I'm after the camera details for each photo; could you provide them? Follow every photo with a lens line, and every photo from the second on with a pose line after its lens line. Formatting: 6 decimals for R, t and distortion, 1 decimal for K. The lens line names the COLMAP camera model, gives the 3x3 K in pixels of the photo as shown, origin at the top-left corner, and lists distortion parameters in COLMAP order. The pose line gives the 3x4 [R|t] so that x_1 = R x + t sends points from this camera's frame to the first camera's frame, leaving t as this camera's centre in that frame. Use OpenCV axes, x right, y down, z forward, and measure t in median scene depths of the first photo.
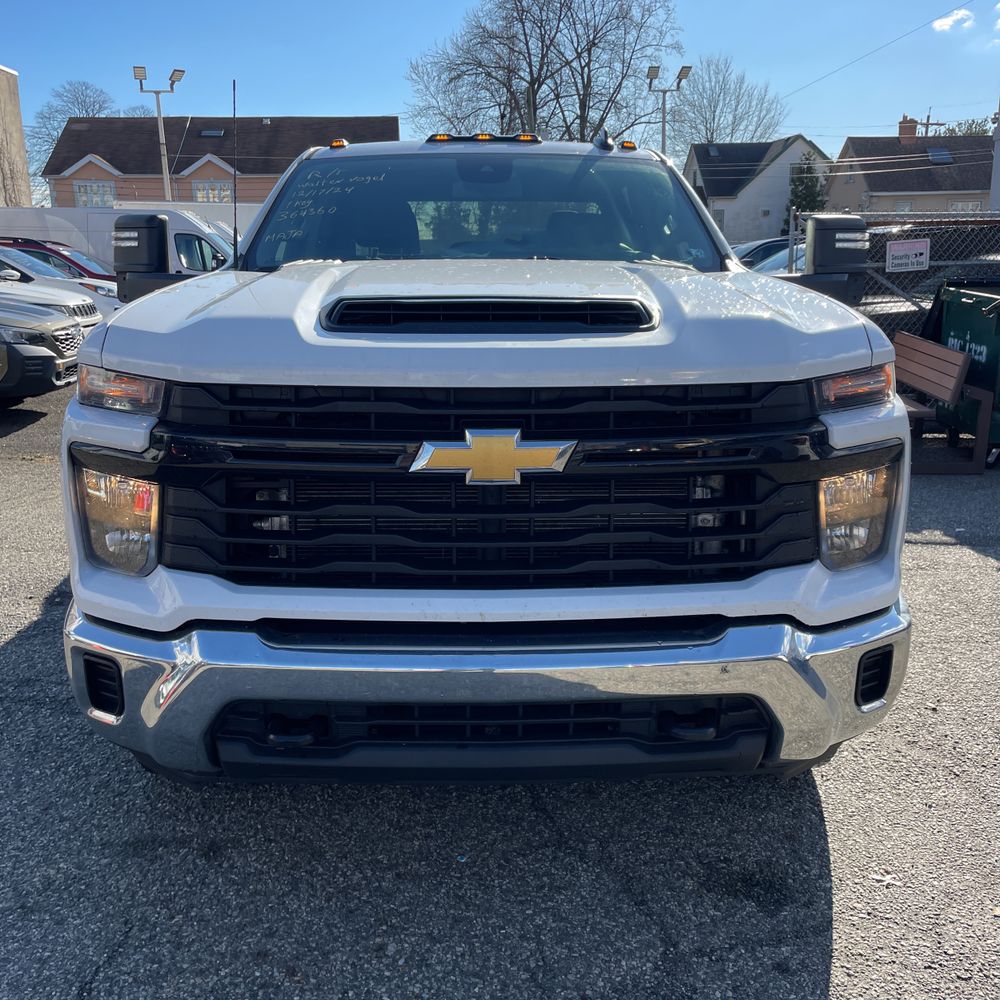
lens RADIAL K [[1011.9, 0, 506.5], [0, 1011.9, 498.0], [0, 0, 1]] dist [0.022601, 0.000000]
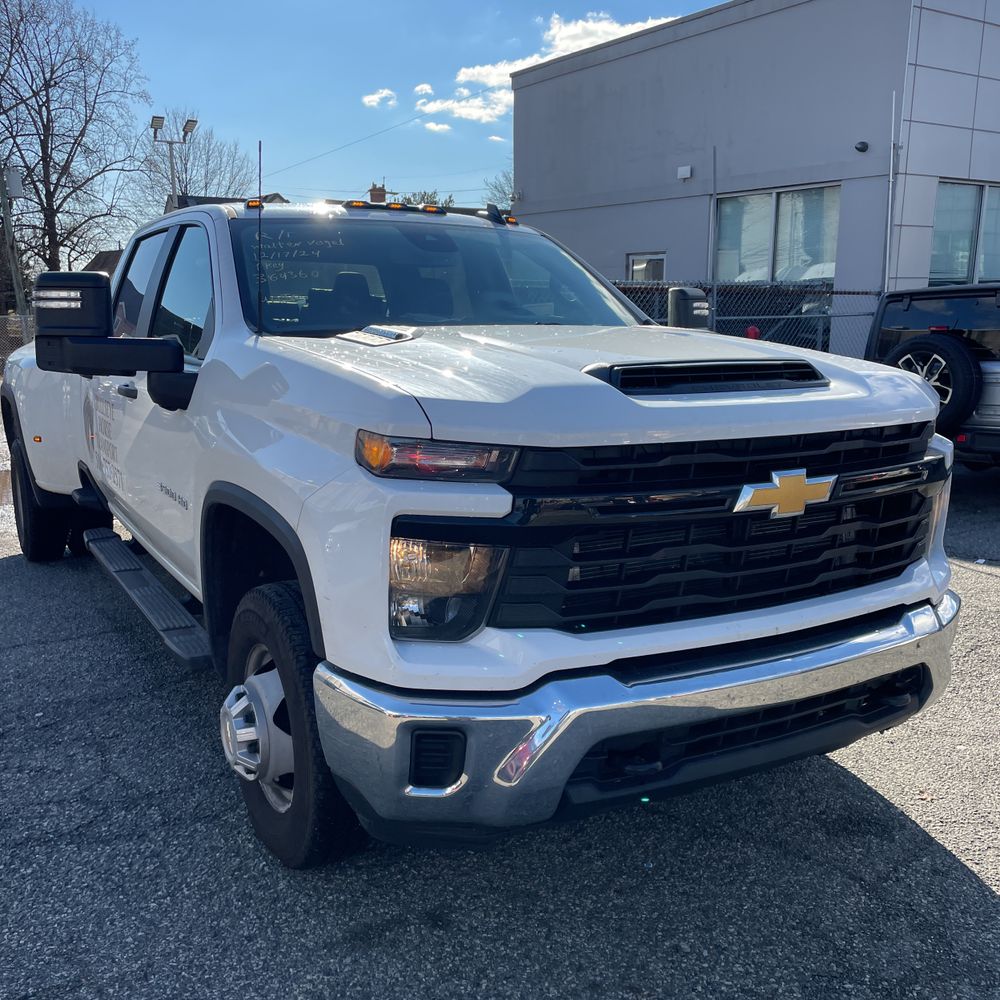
lens RADIAL K [[1011.9, 0, 501.2], [0, 1011.9, 504.6], [0, 0, 1]] dist [0.022601, 0.000000]
pose [[0.879853, -0.082208, 0.468081, -0.699231], [0.102519, 0.994568, -0.018031, -0.032478], [-0.464056, 0.063852, 0.883502, 0.077051]]
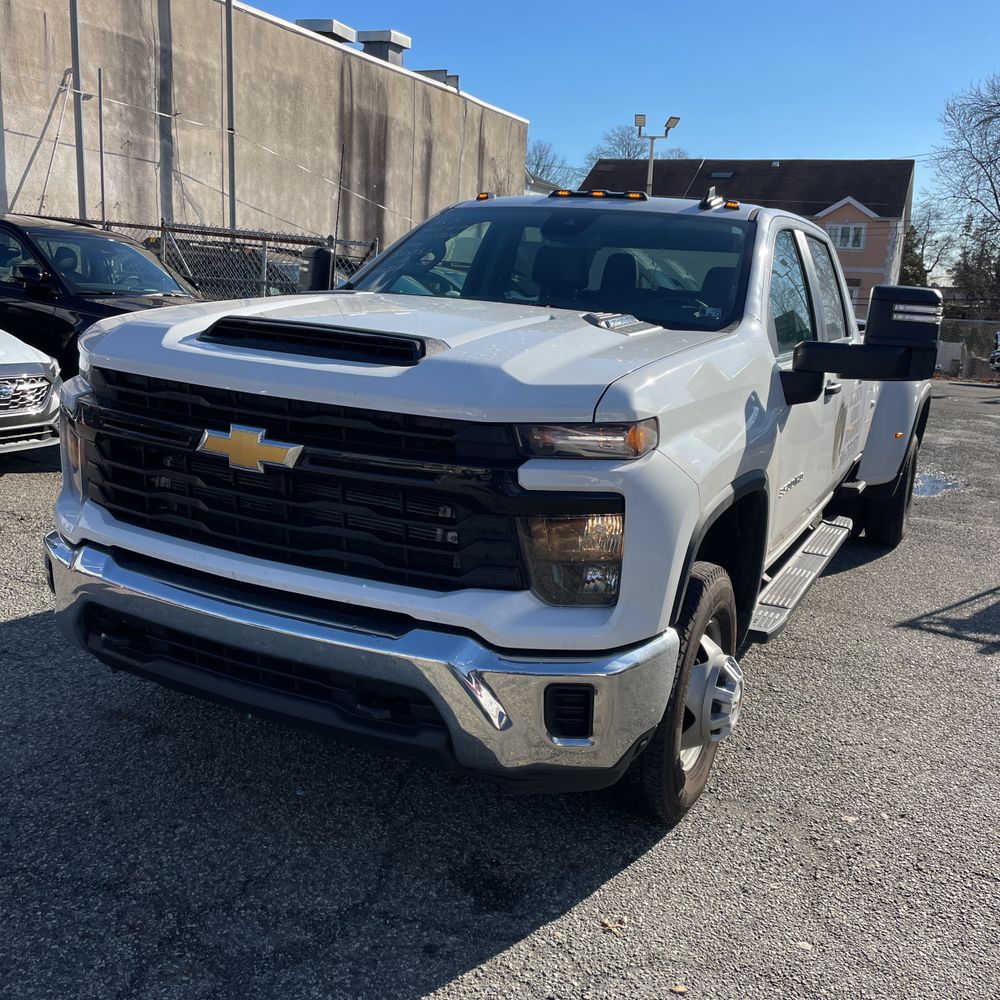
lens RADIAL K [[1011.9, 0, 523.2], [0, 1011.9, 484.3], [0, 0, 1]] dist [0.022601, 0.000000]
pose [[0.887637, 0.154077, -0.434006, 0.676526], [-0.174833, 0.984565, -0.008040, -0.037322], [0.426069, 0.083015, 0.900874, 0.009945]]
